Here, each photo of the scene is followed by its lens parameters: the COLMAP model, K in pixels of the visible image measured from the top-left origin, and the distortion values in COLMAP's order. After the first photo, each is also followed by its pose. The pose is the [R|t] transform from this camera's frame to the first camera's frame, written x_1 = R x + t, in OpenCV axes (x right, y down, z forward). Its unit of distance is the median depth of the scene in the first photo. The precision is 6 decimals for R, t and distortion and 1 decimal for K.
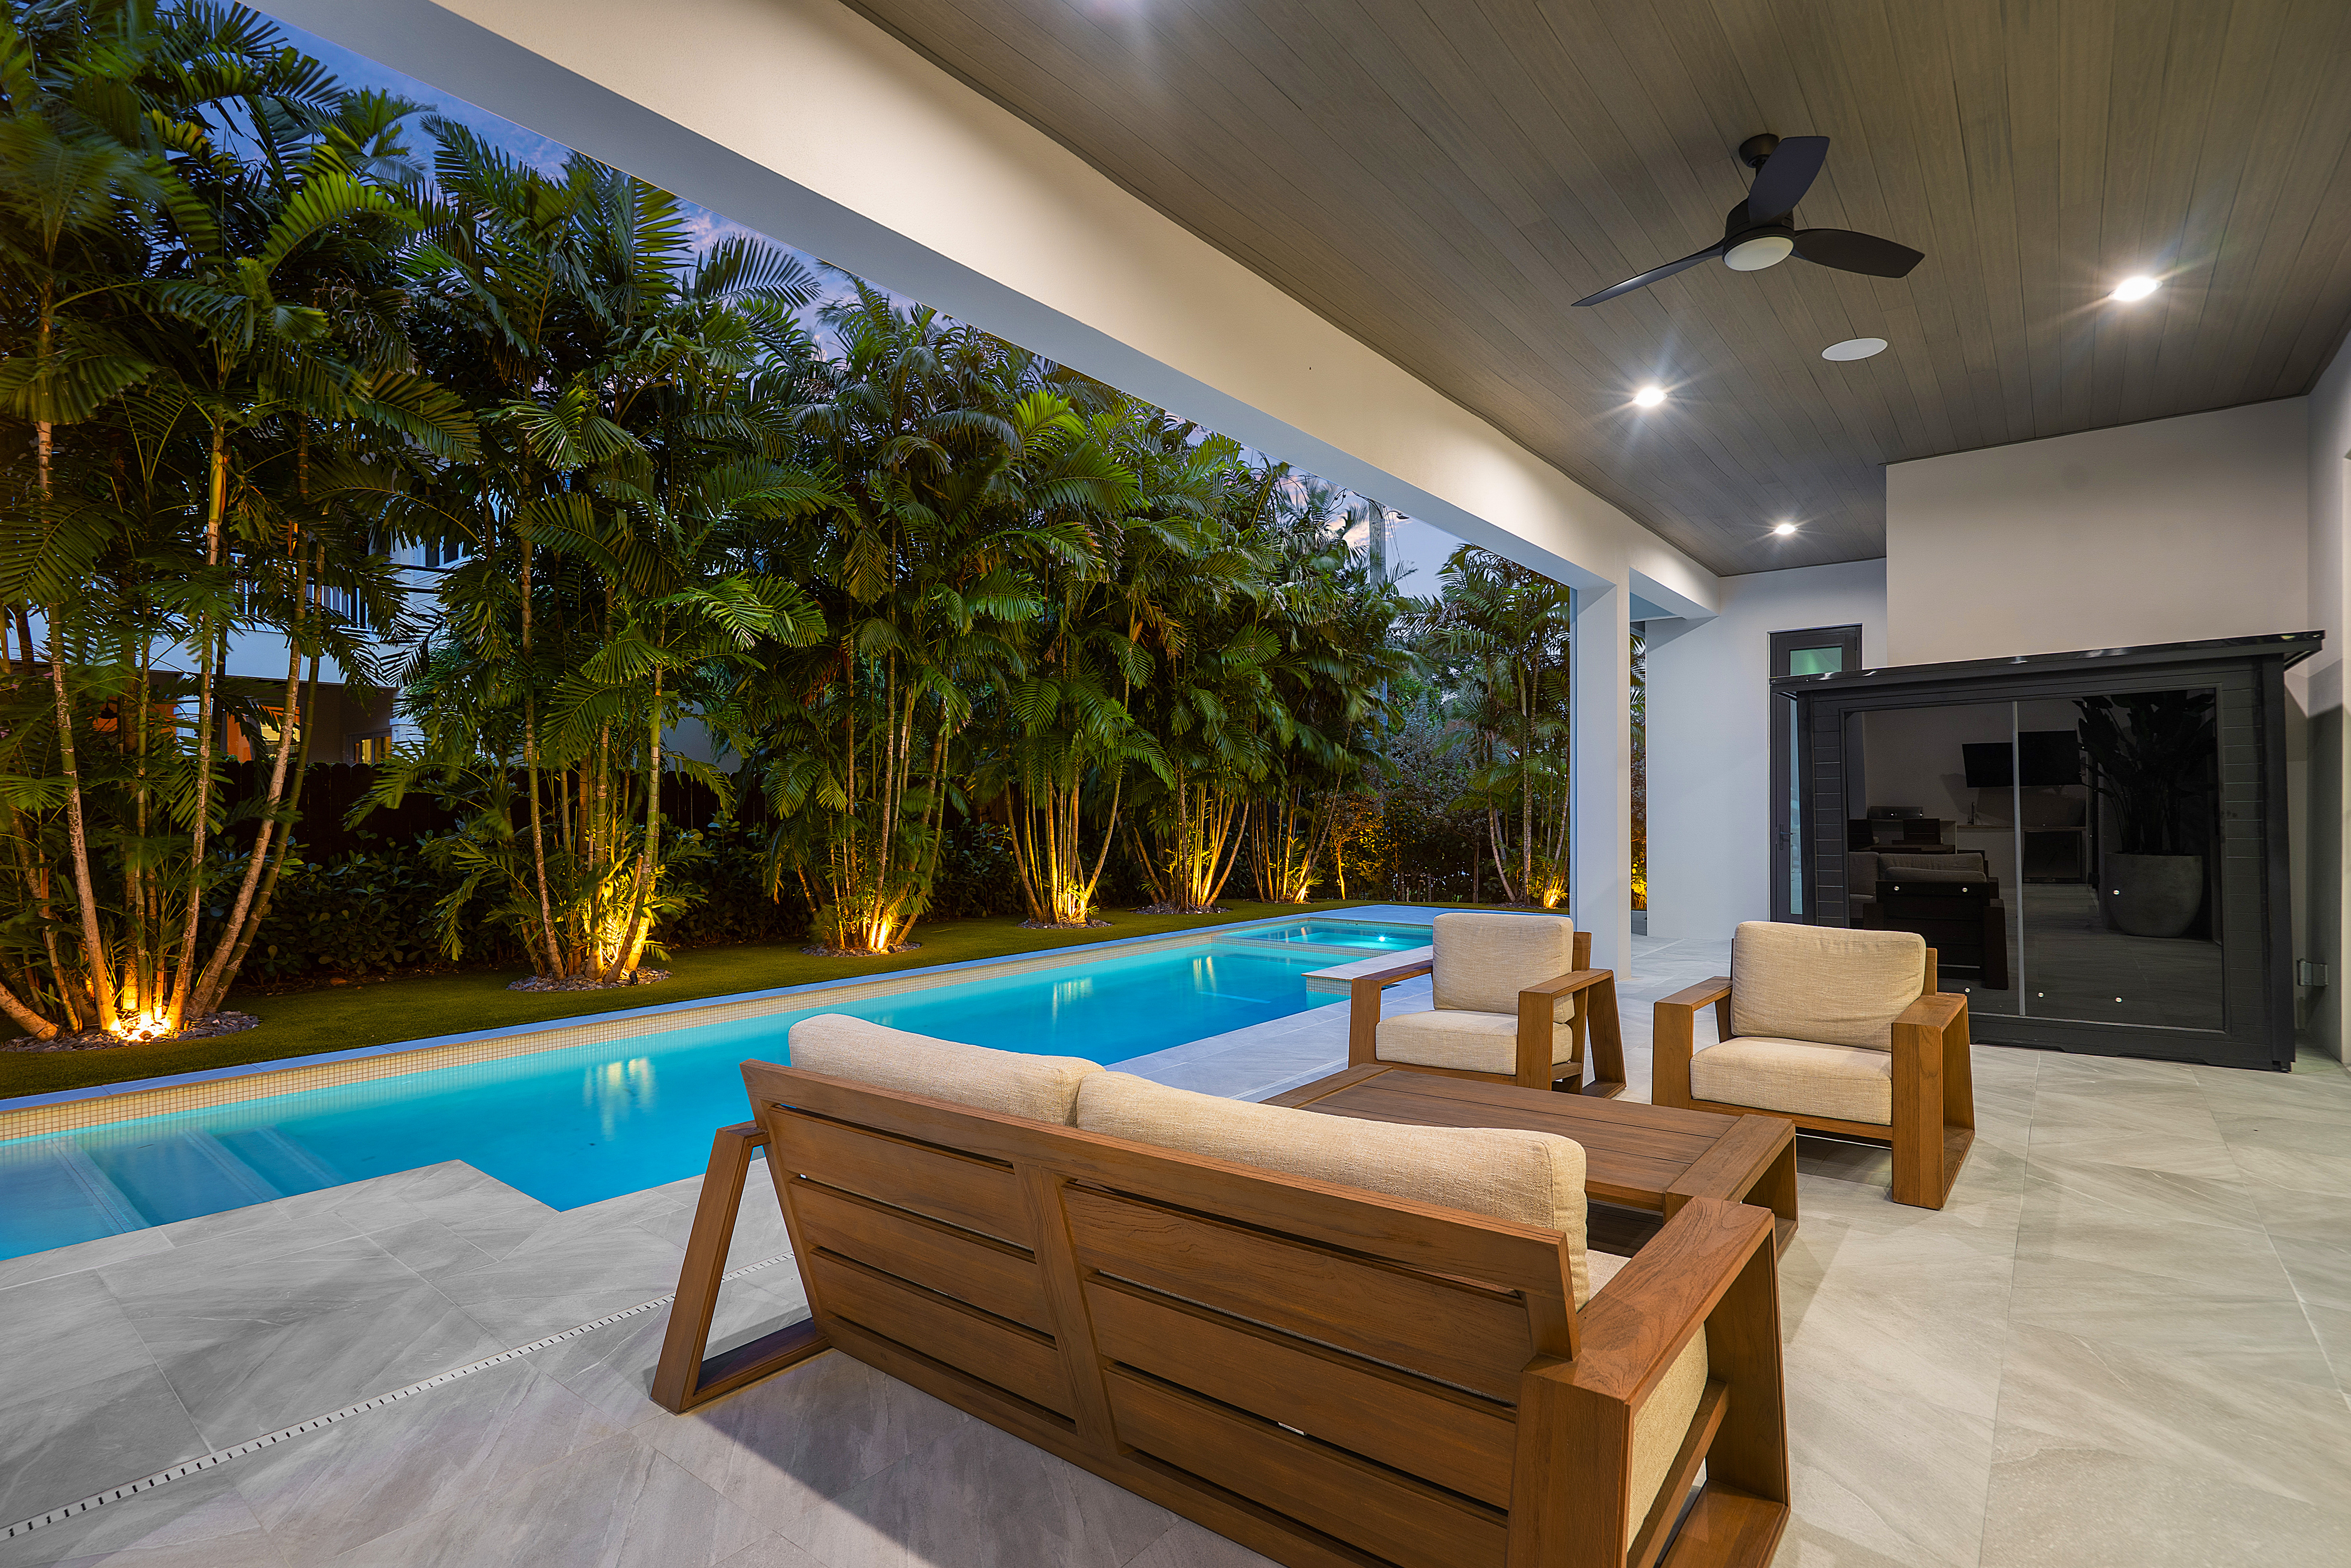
lens RADIAL K [[1100.7, 0, 1178.3], [0, 1100.7, 833.2], [0, 0, 1]] dist [0.001308, 0.001295]
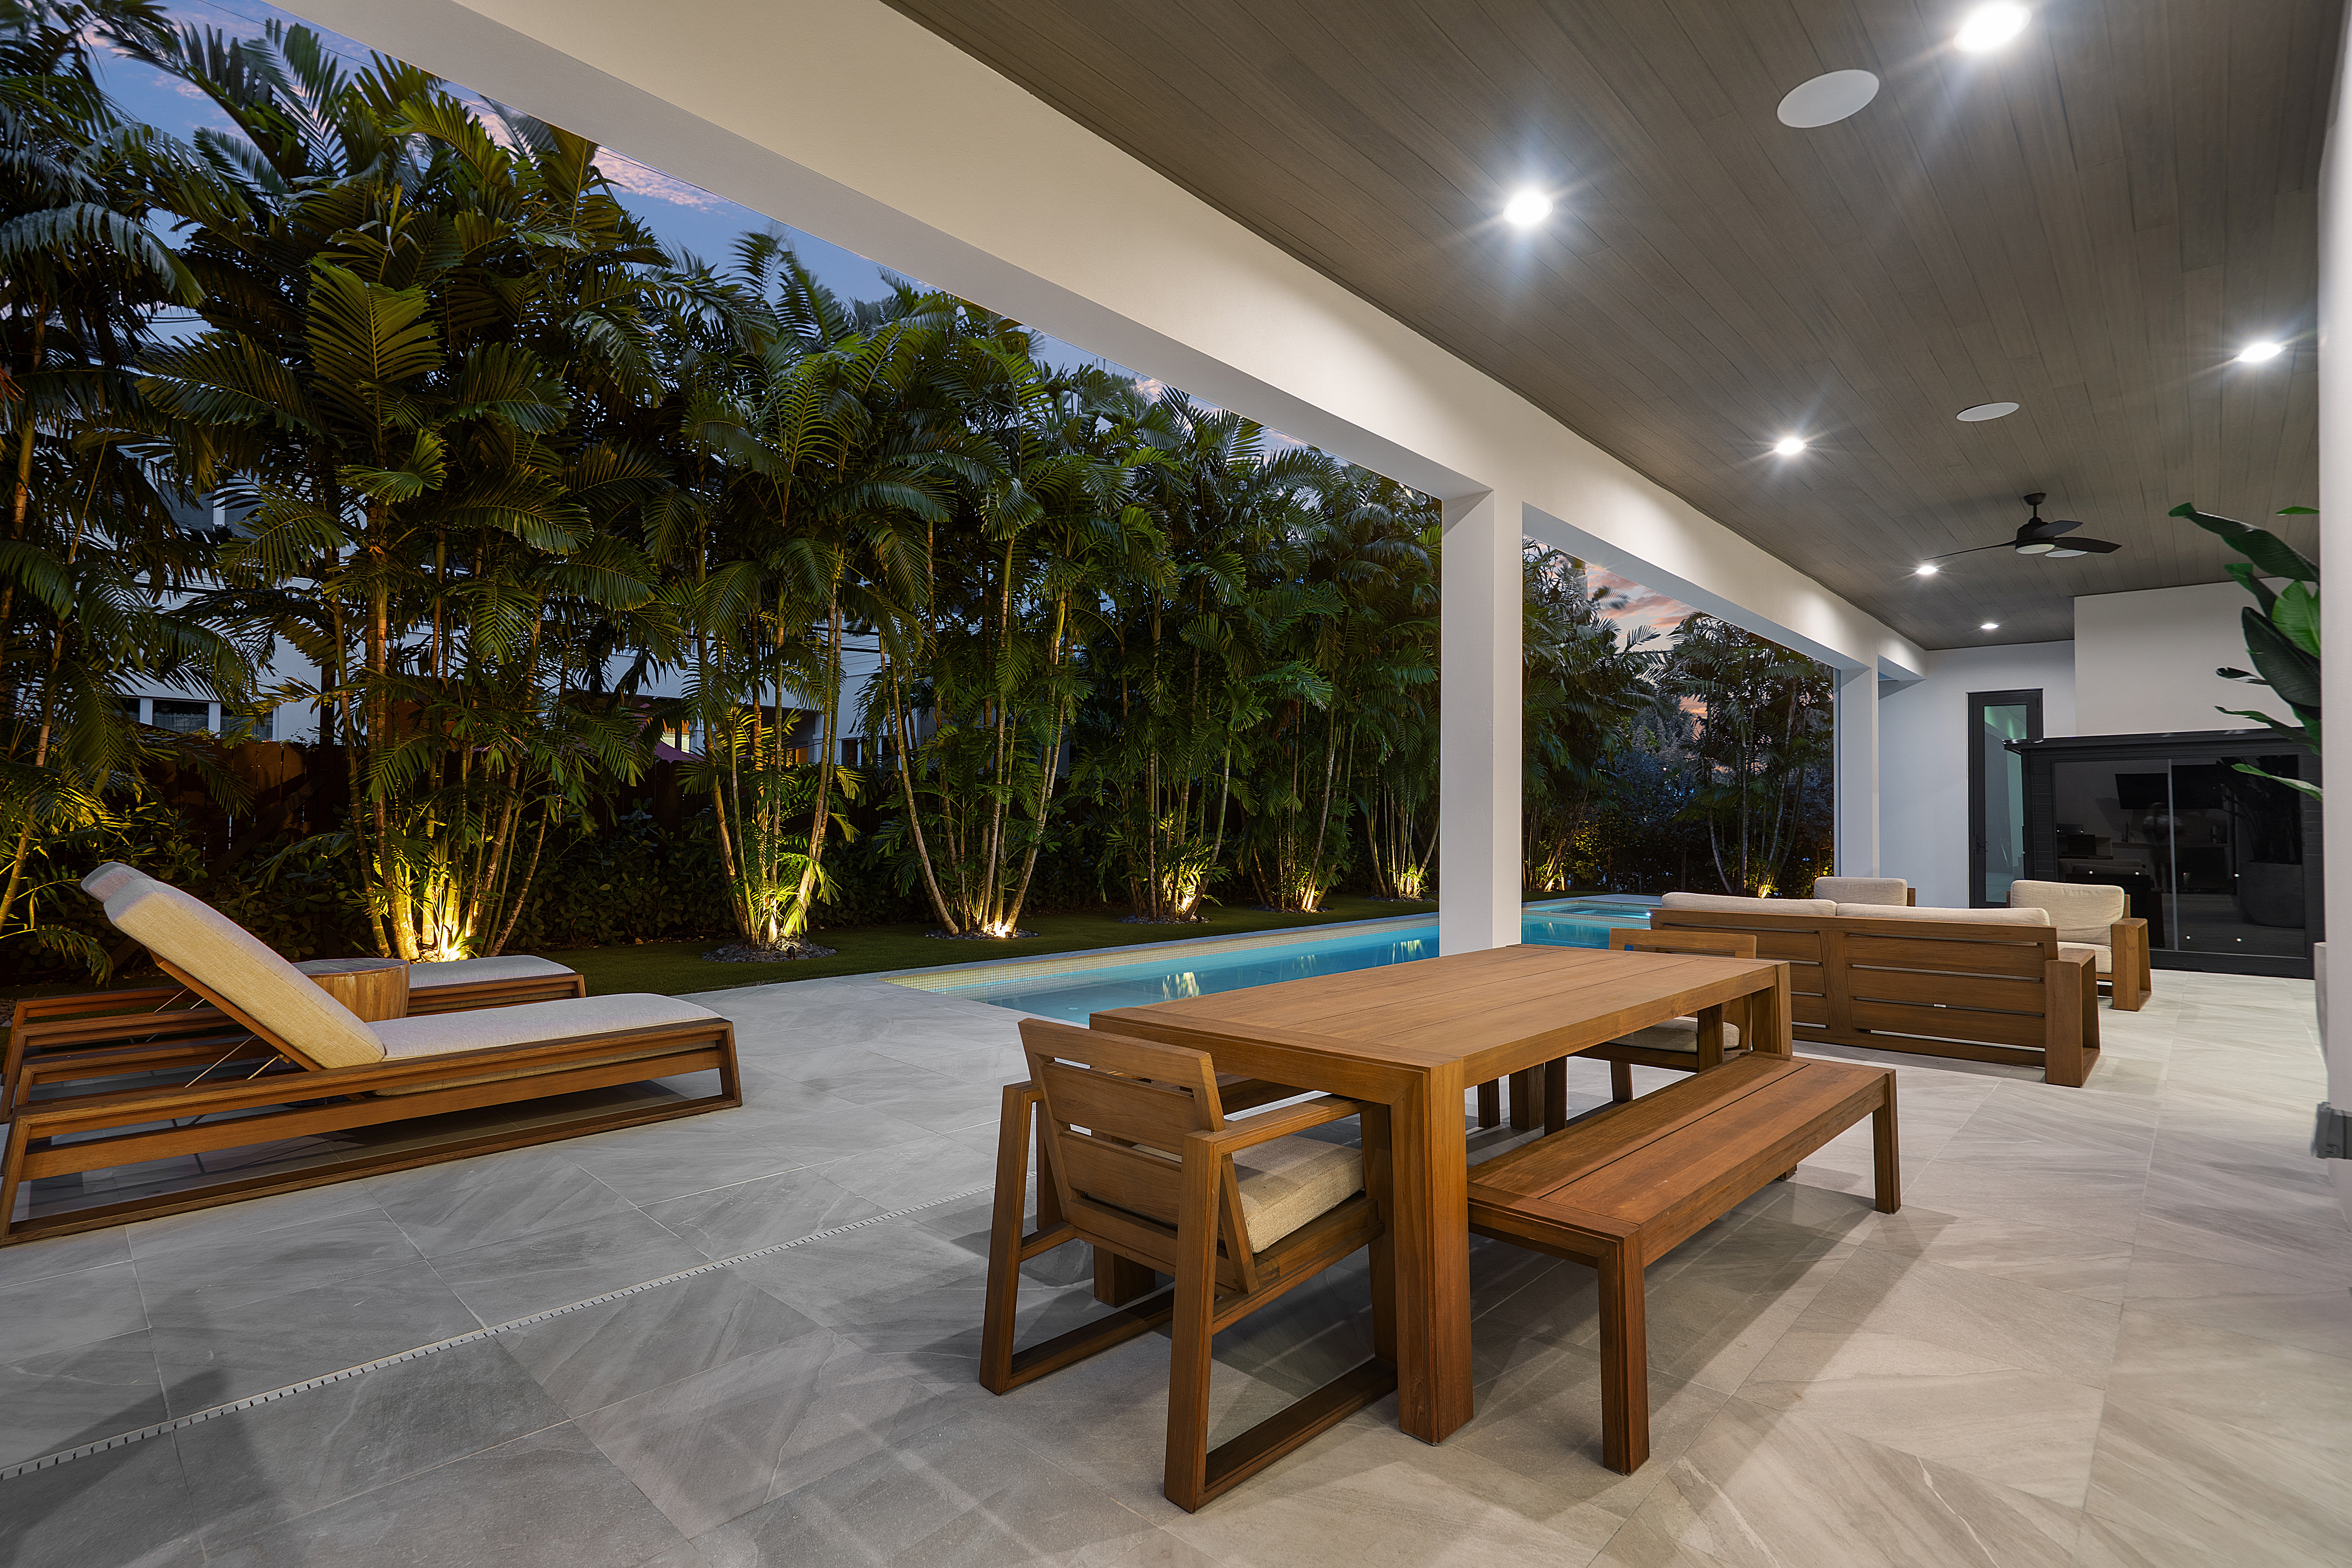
lens RADIAL K [[1085.1, 0, 1183.3], [0, 1085.1, 792.5], [0, 0, 1]] dist [0.010599, 0.000491]
pose [[0.996850, 0.017676, -0.077310, -0.326263], [-0.021113, 0.998814, -0.043873, 0.018780], [0.076443, 0.045367, 0.996041, -0.412514]]
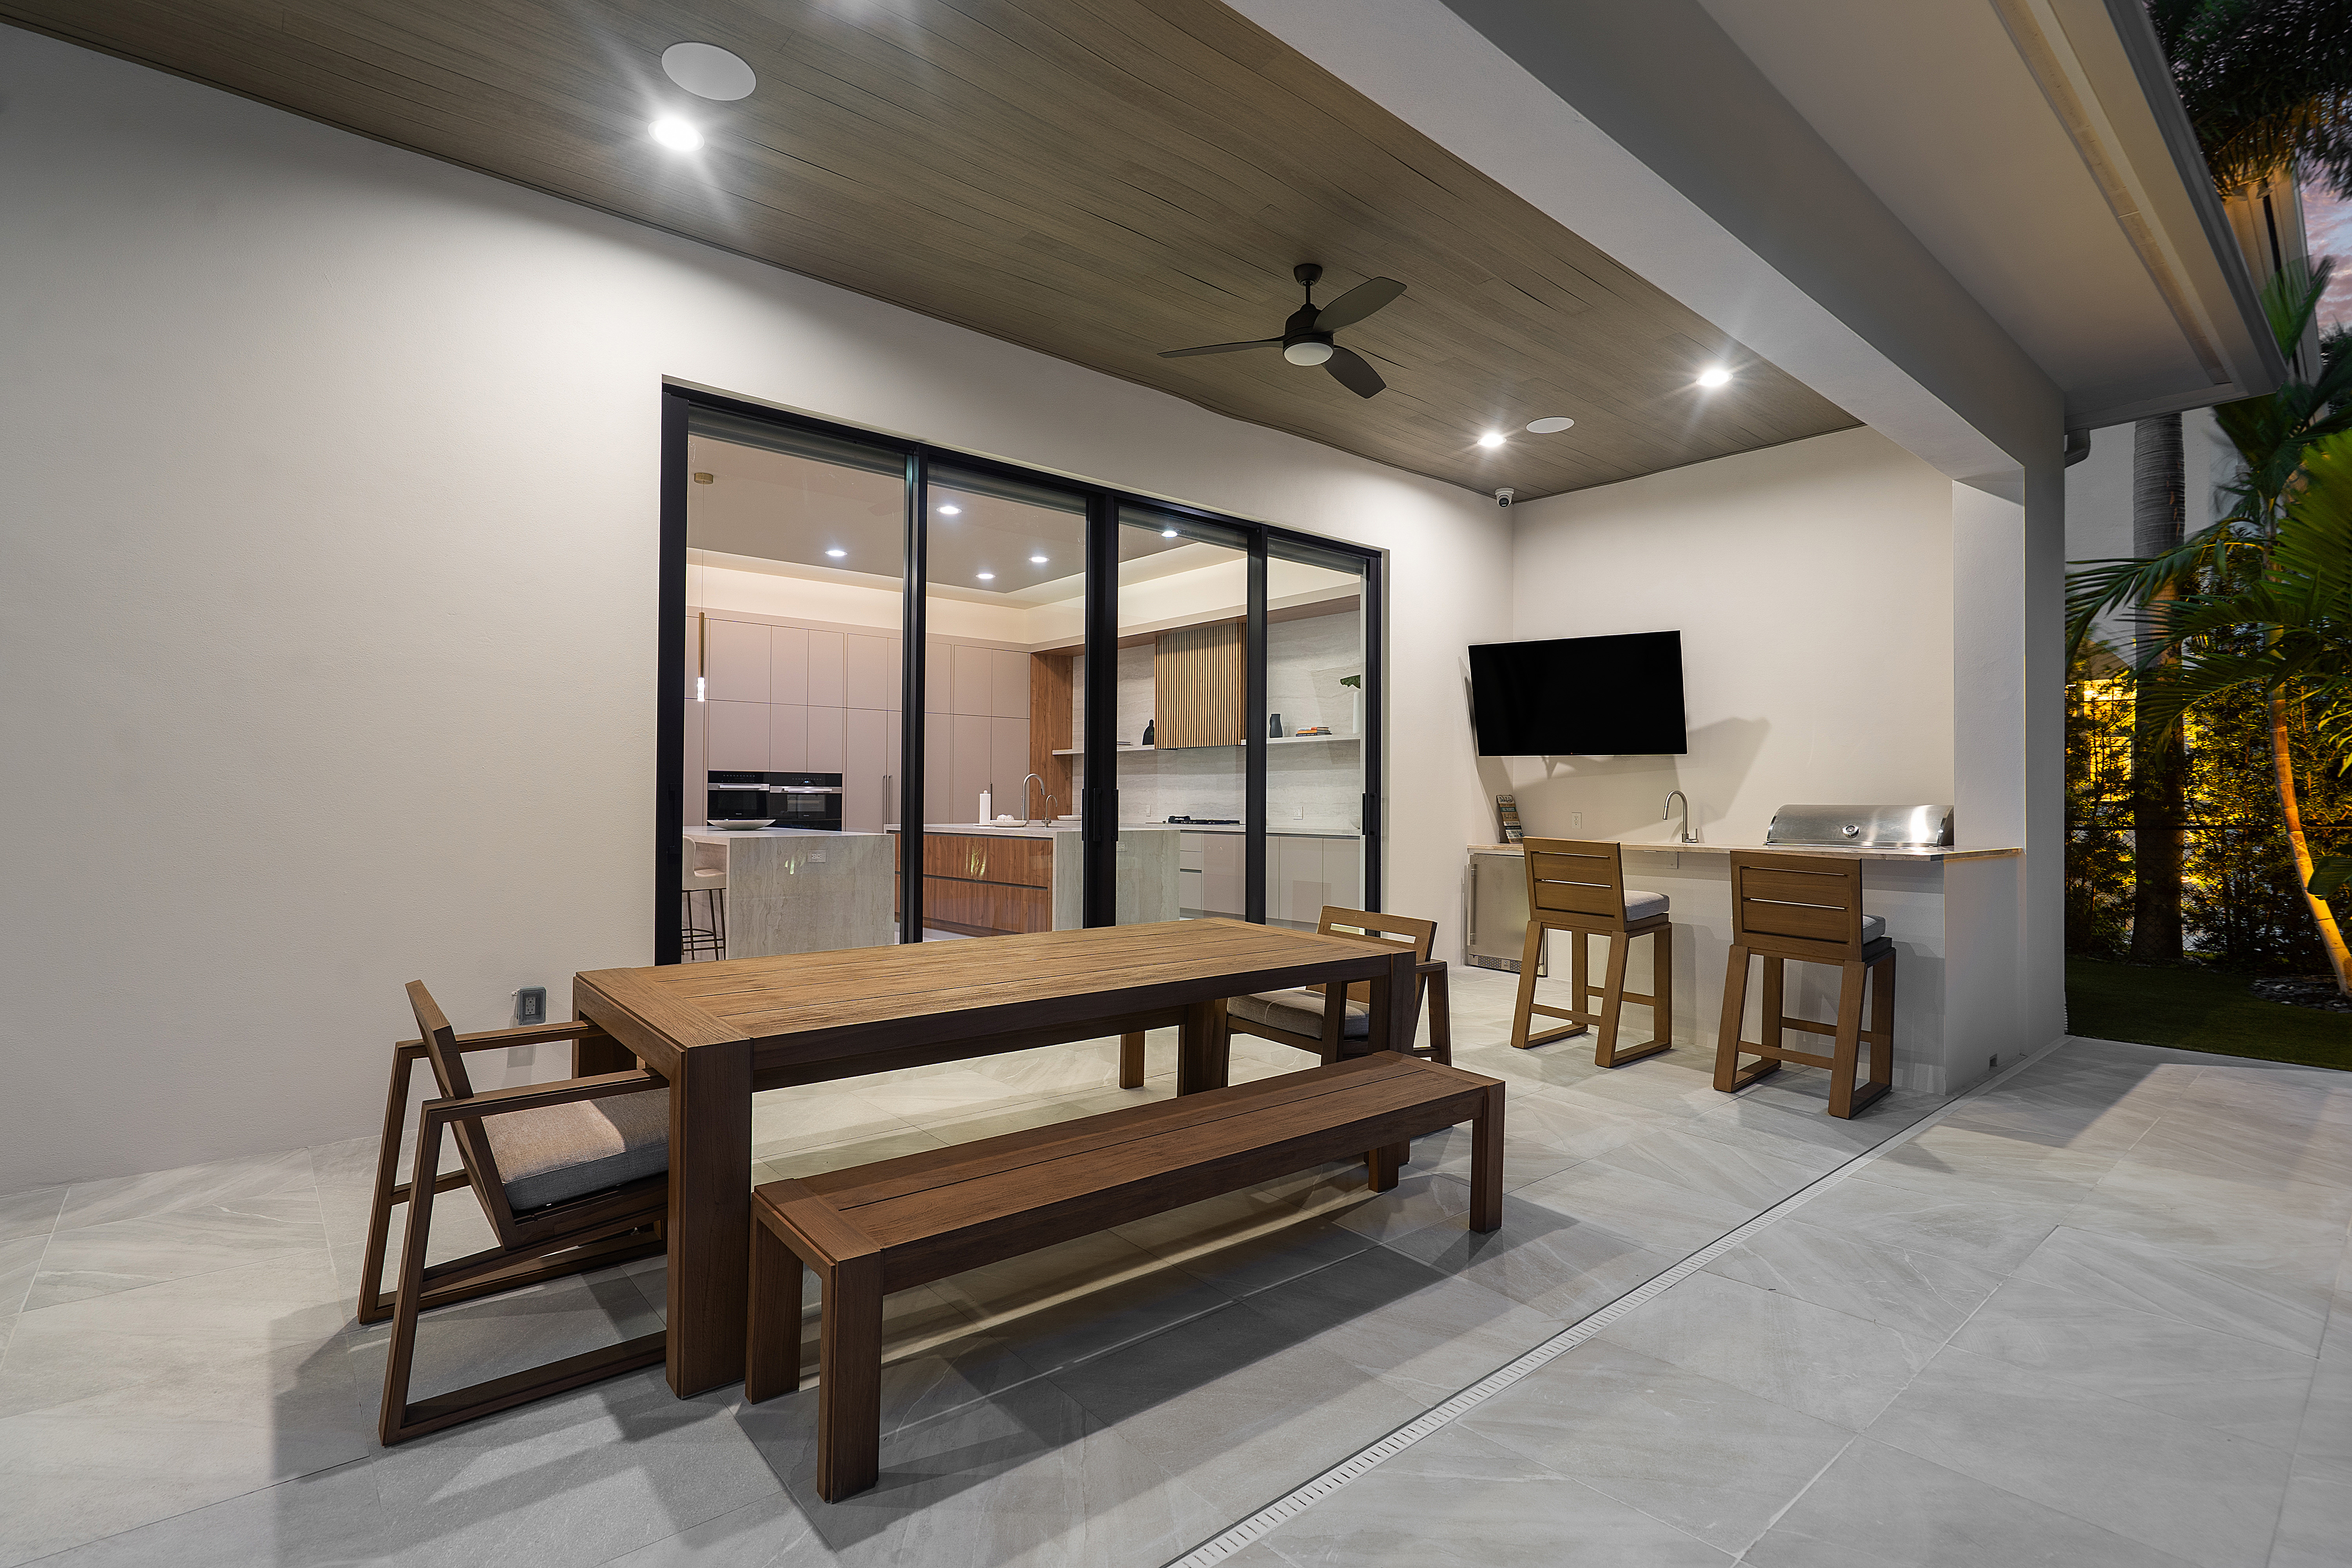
lens RADIAL K [[1061.3, 0, 1176.0], [0, 1061.3, 784.0], [0, 0, 1]] dist [0.000496, 0.000385]
pose [[-0.982848, 0.004669, 0.184358, -0.358124], [0.005755, 0.999969, 0.005361, 0.005098], [-0.184327, 0.006330, -0.982845, 0.247317]]
